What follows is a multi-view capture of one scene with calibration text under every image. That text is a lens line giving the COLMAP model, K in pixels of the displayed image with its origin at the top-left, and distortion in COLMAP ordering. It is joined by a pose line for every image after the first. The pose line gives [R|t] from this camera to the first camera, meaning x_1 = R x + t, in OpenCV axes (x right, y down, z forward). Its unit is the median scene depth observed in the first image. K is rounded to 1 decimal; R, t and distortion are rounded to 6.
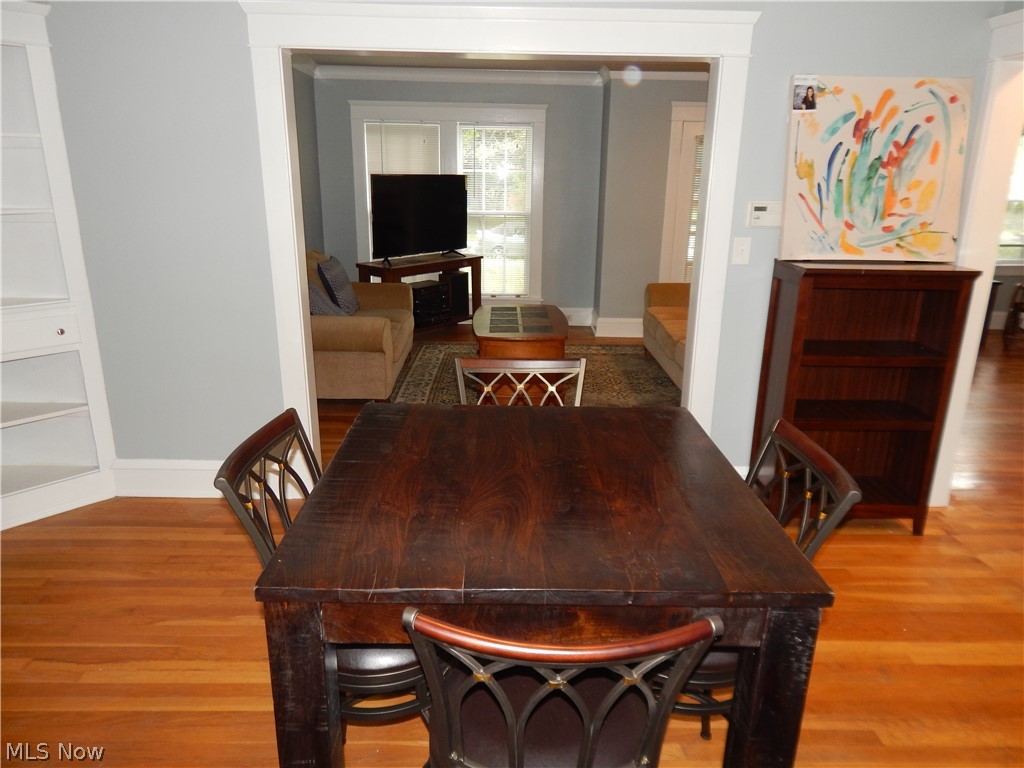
lens RADIAL K [[678.8, 0, 512.0], [0, 678.8, 384.0], [0, 0, 1]] dist [0.018355, -0.024319]
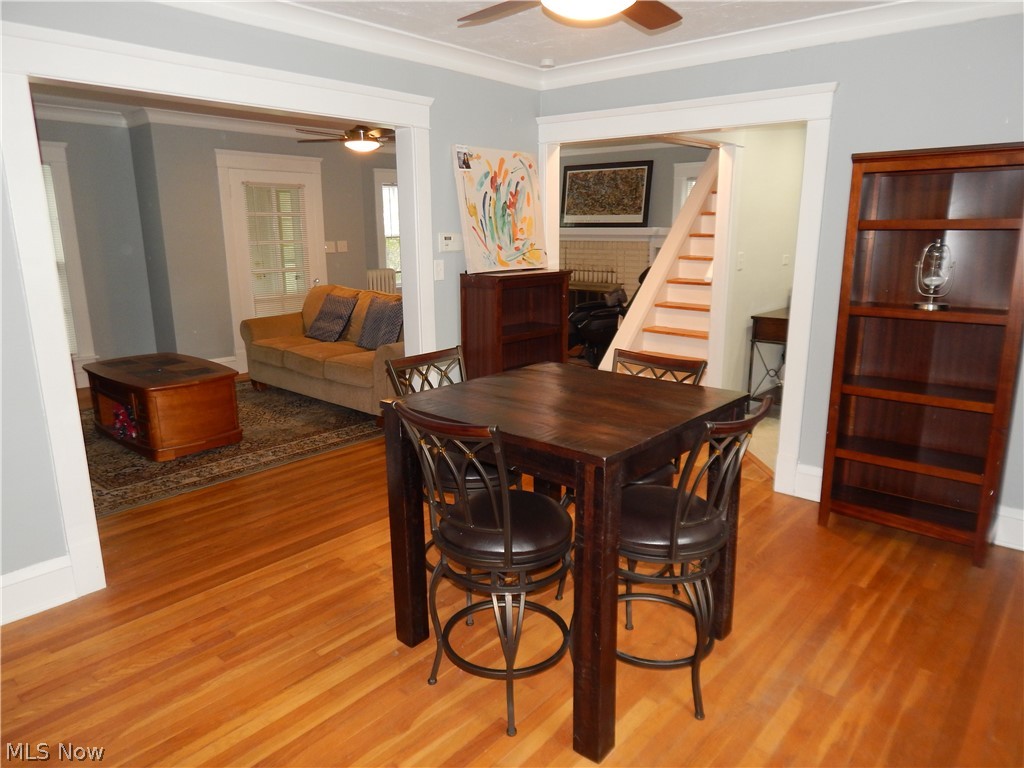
lens RADIAL K [[678.8, 0, 512.0], [0, 678.8, 384.0], [0, 0, 1]] dist [0.018355, -0.024319]
pose [[0.667129, -0.185038, 0.721595, -0.605816], [0.229829, 0.972531, 0.036903, 0.006698], [-0.708602, 0.141225, 0.691331, 0.006920]]
